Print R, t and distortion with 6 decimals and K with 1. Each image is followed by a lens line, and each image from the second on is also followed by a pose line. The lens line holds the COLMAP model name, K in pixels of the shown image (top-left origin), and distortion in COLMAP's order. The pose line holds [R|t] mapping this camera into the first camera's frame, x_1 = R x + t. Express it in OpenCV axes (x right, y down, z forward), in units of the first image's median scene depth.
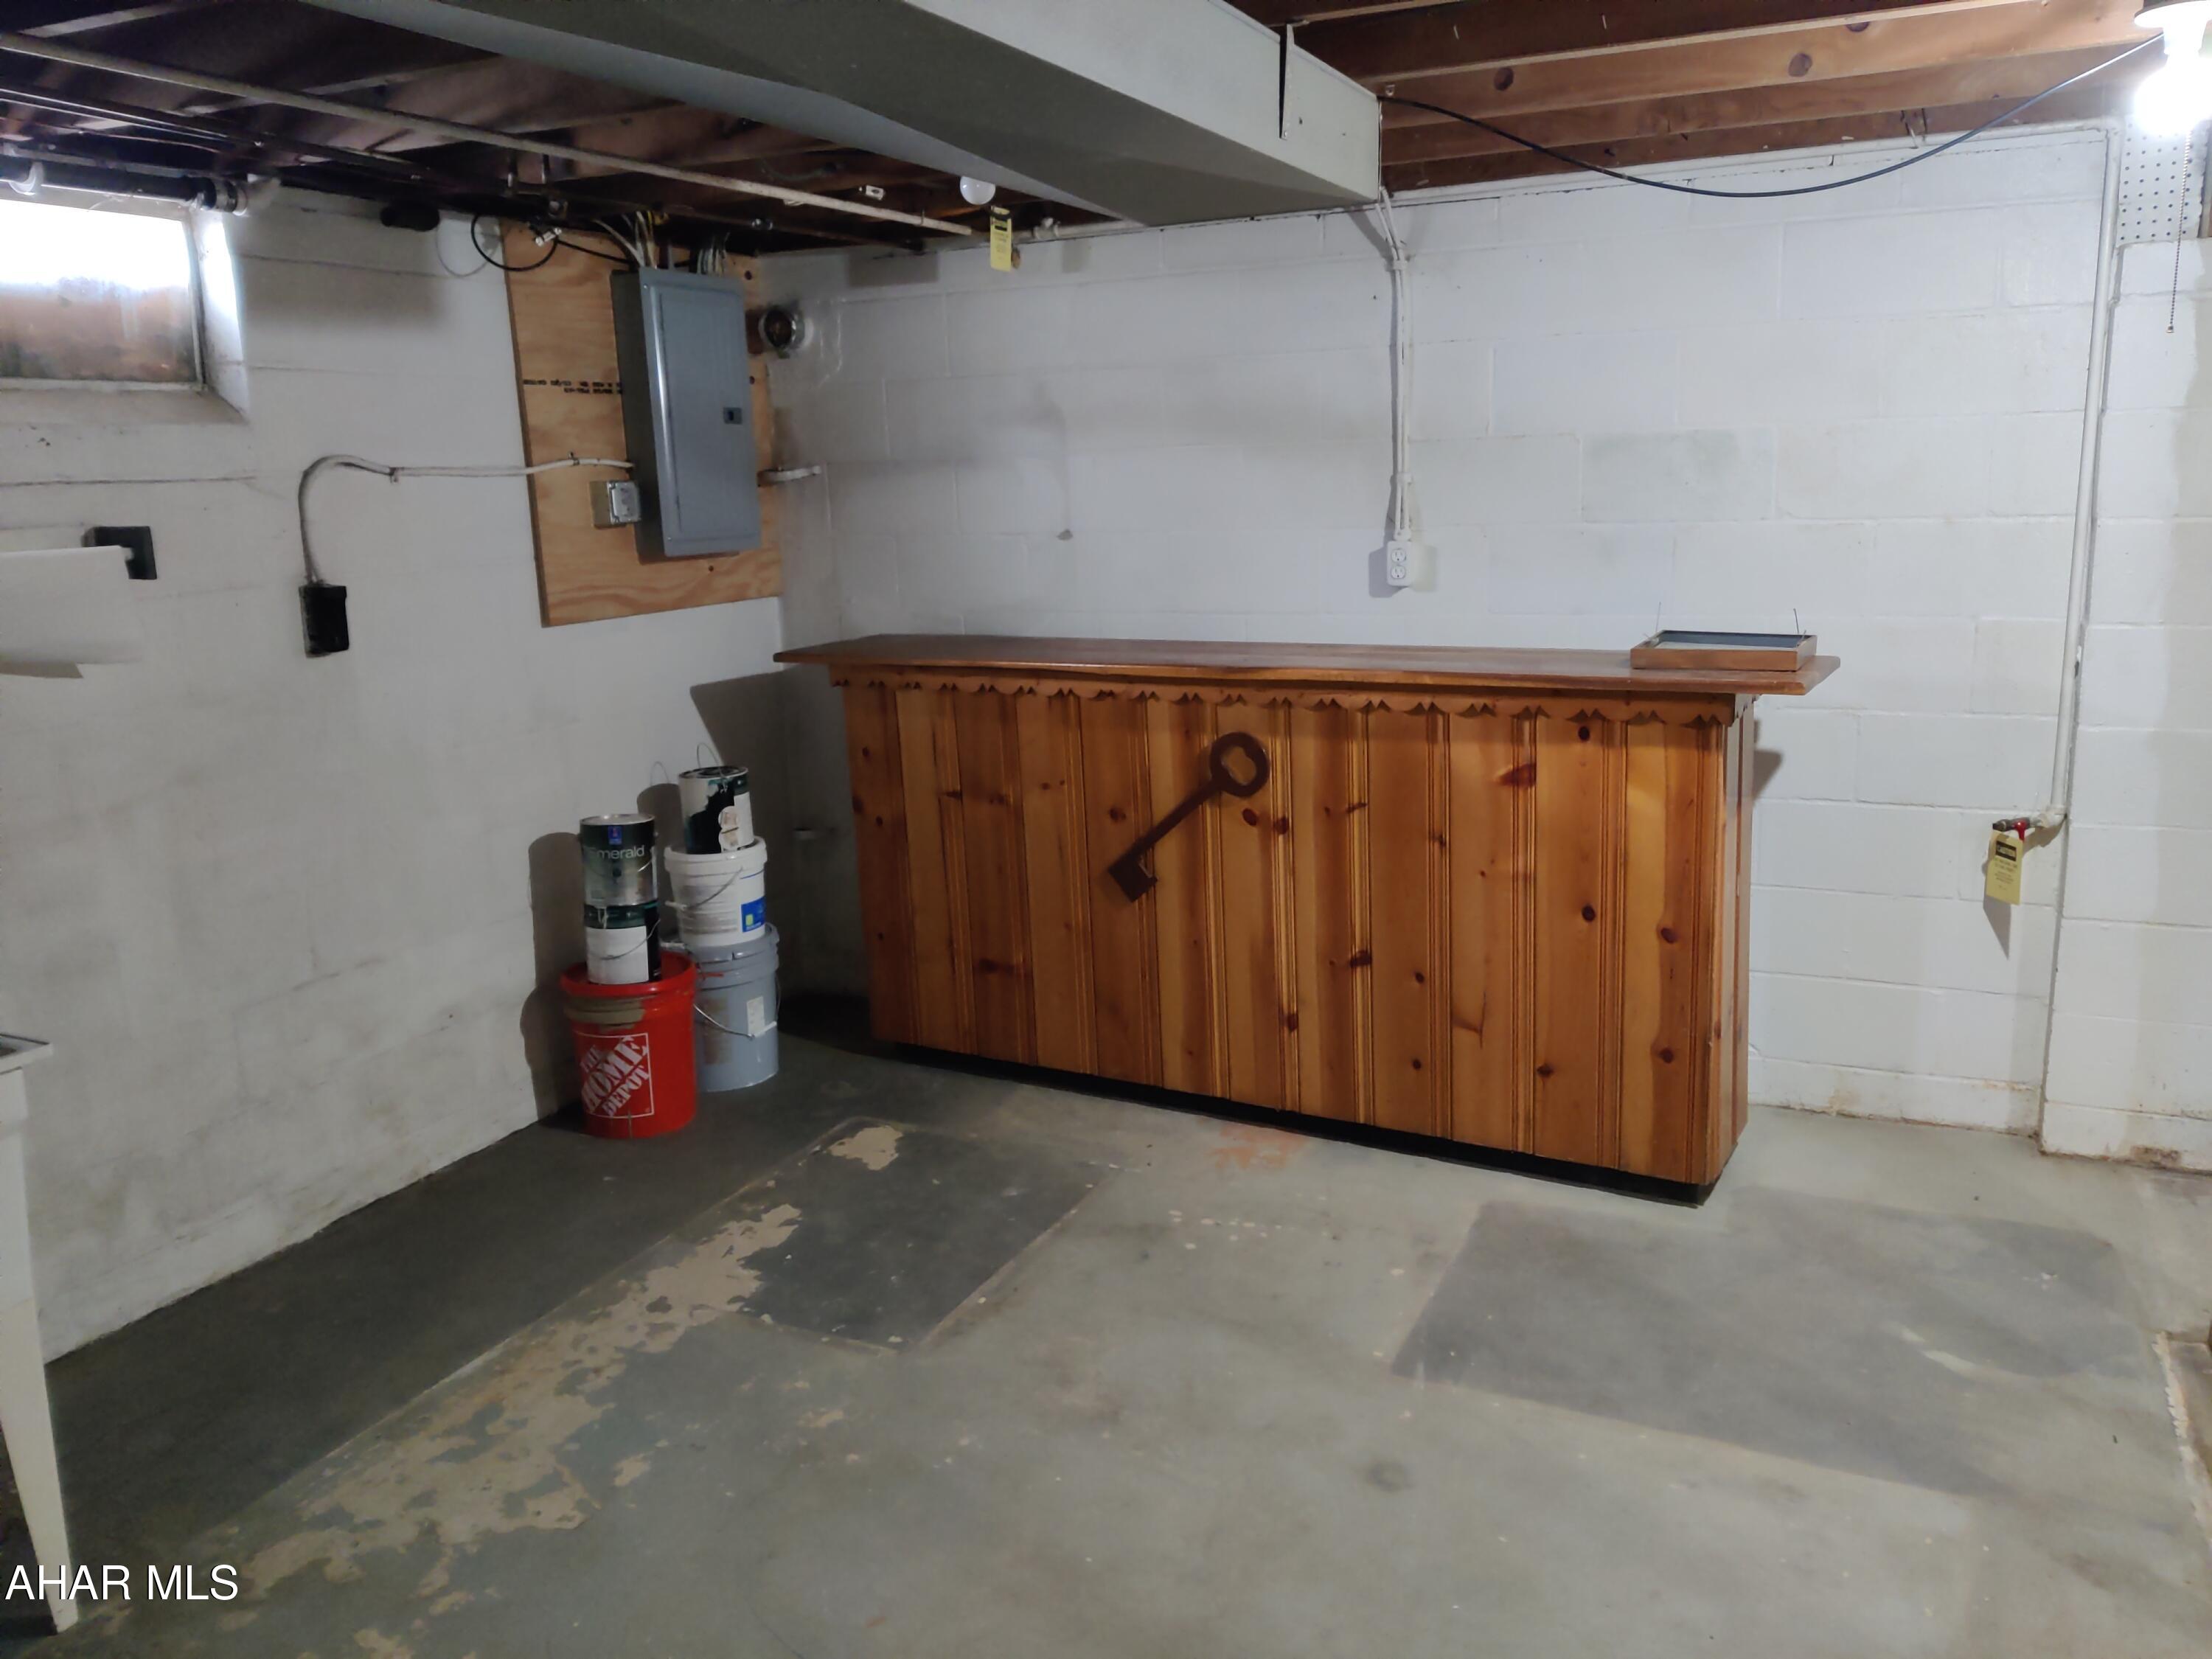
lens RADIAL K [[1651.2, 0, 1112.9], [0, 1651.2, 825.7], [0, 0, 1]] dist [0.014155, -0.027030]
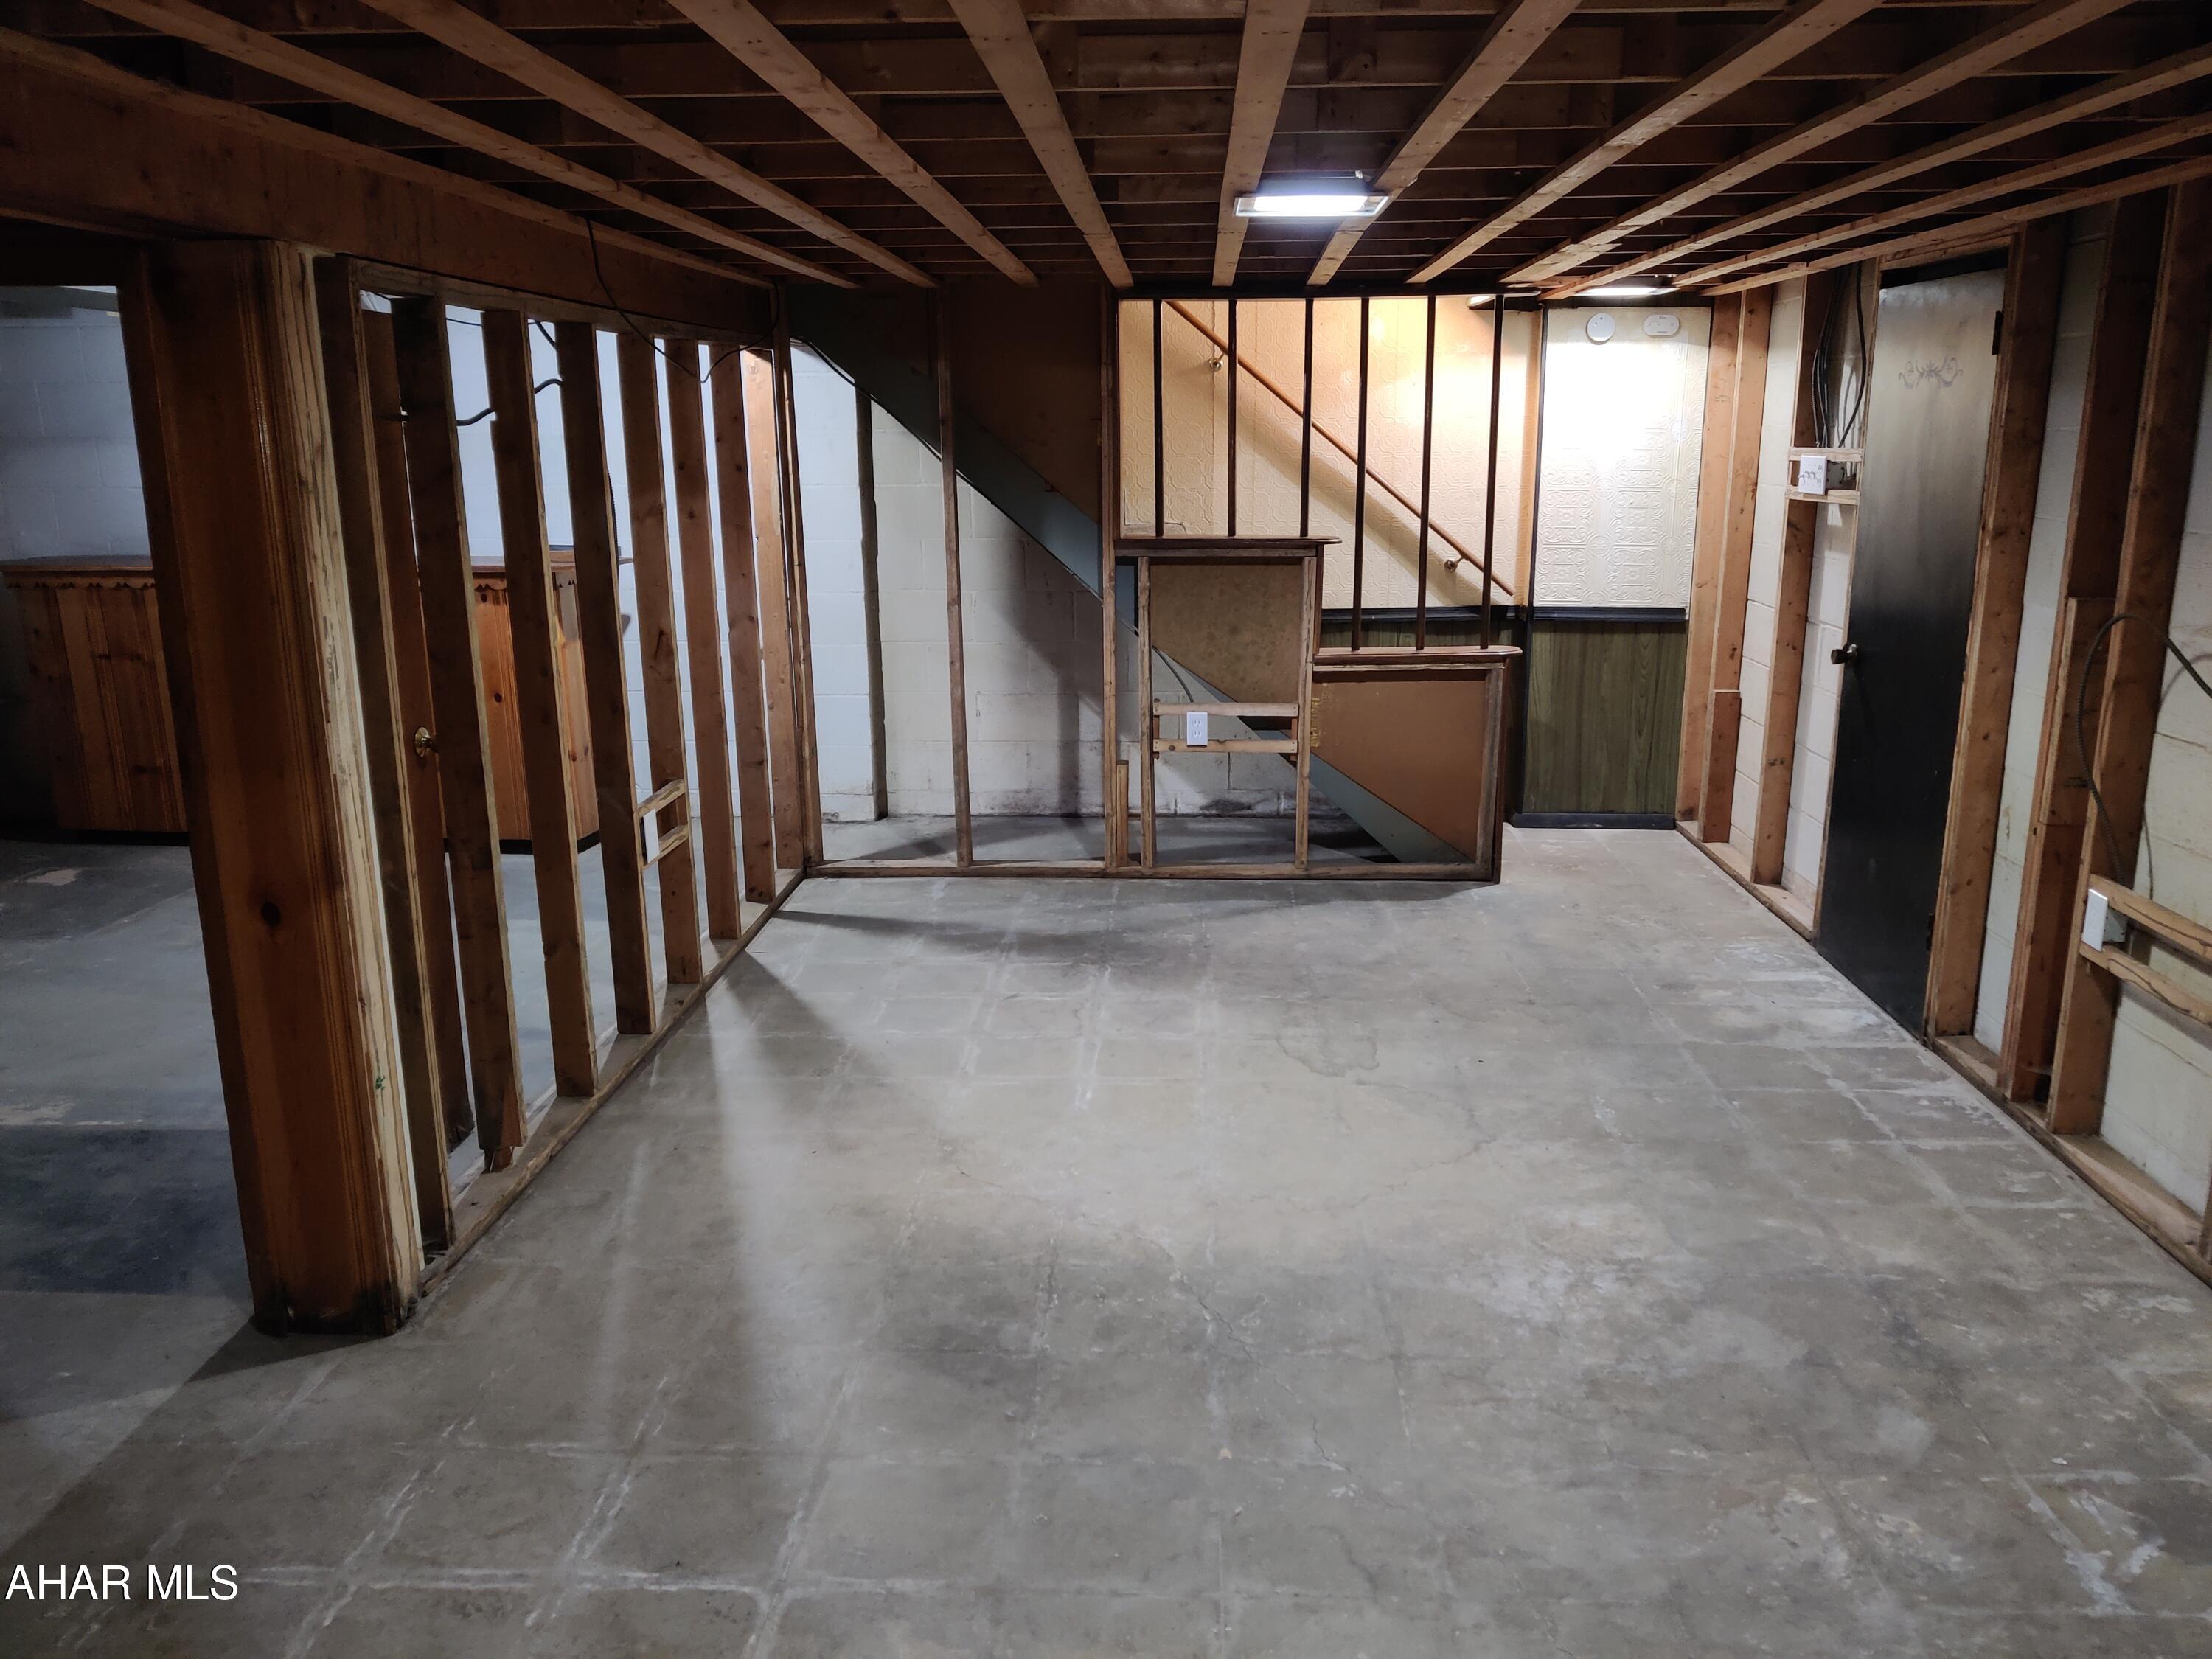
lens RADIAL K [[1651.2, 0, 1120.9], [0, 1651.2, 835.4], [0, 0, 1]] dist [0.014155, -0.027030]
pose [[0.917597, -0.065069, 0.392149, 0.156825], [0.059178, 0.997879, 0.027105, 0.160856], [-0.393082, -0.001664, 0.919502, -0.783124]]
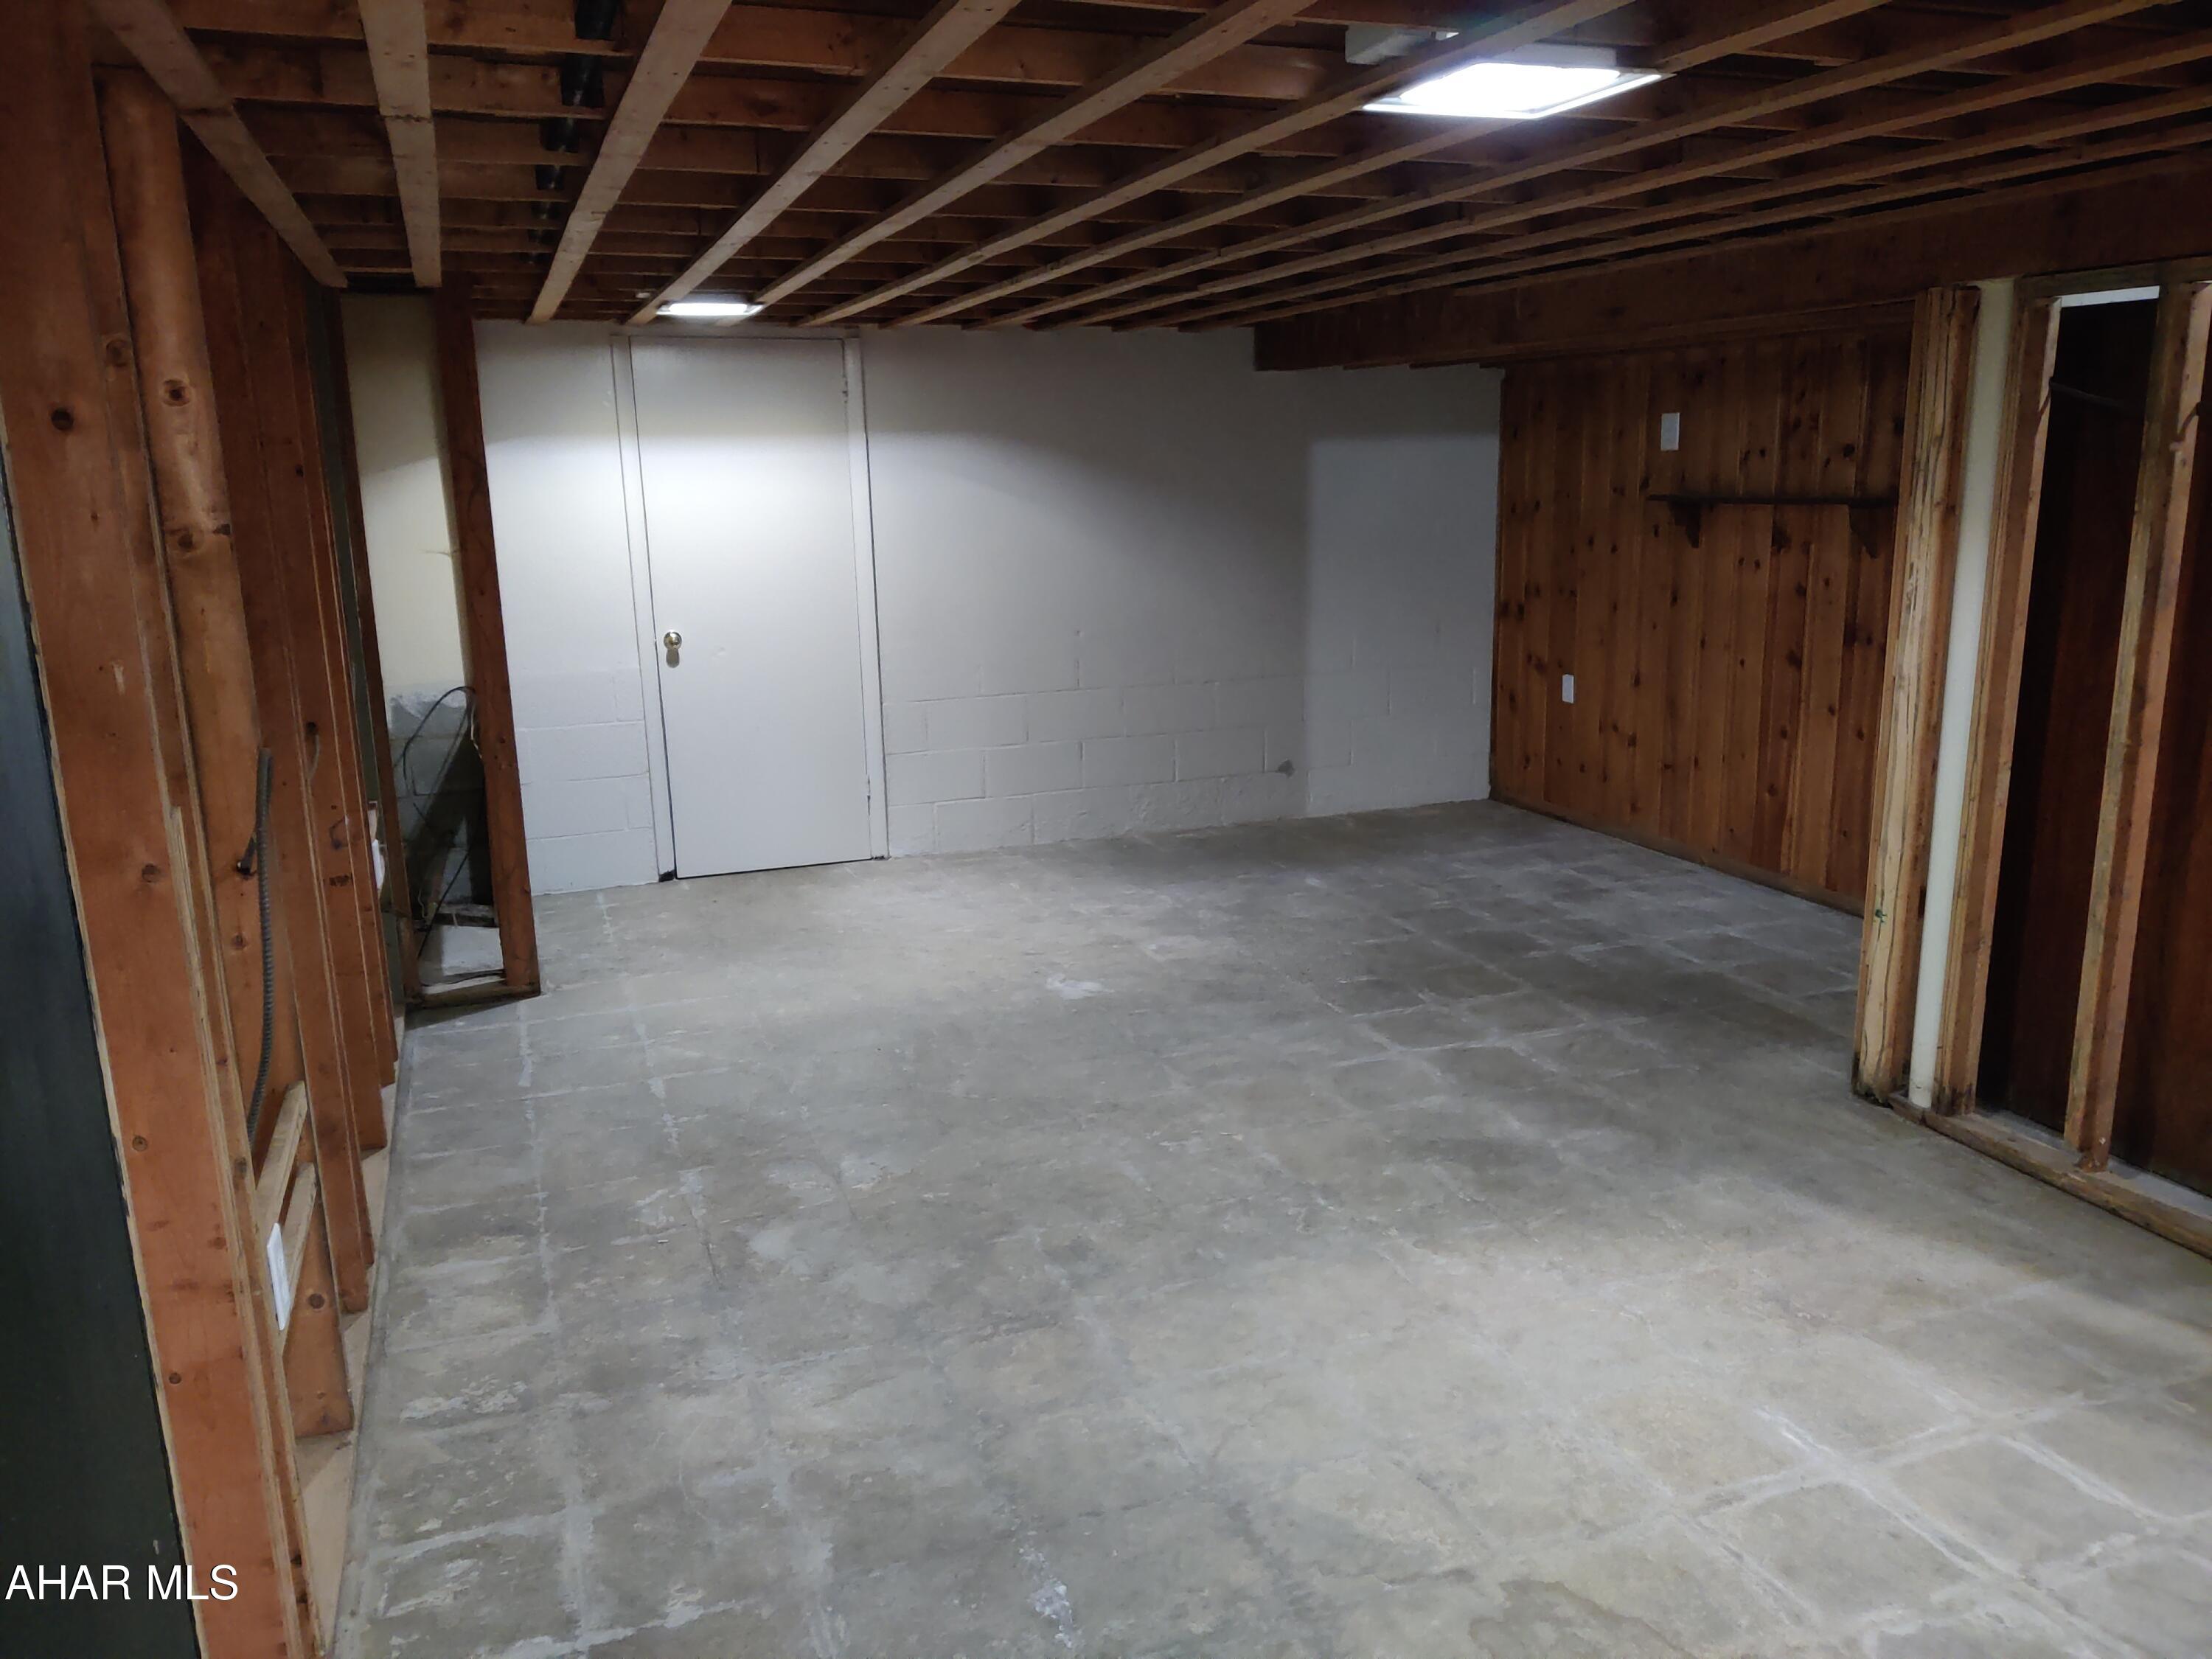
lens RADIAL K [[1651.2, 0, 1112.0], [0, 1651.2, 819.9], [0, 0, 1]] dist [0.014155, -0.027030]
pose [[-0.686568, 0.206164, -0.697224, 2.291779], [-0.113519, 0.916799, 0.382875, -0.424994], [0.718149, 0.342018, -0.606041, 1.554439]]
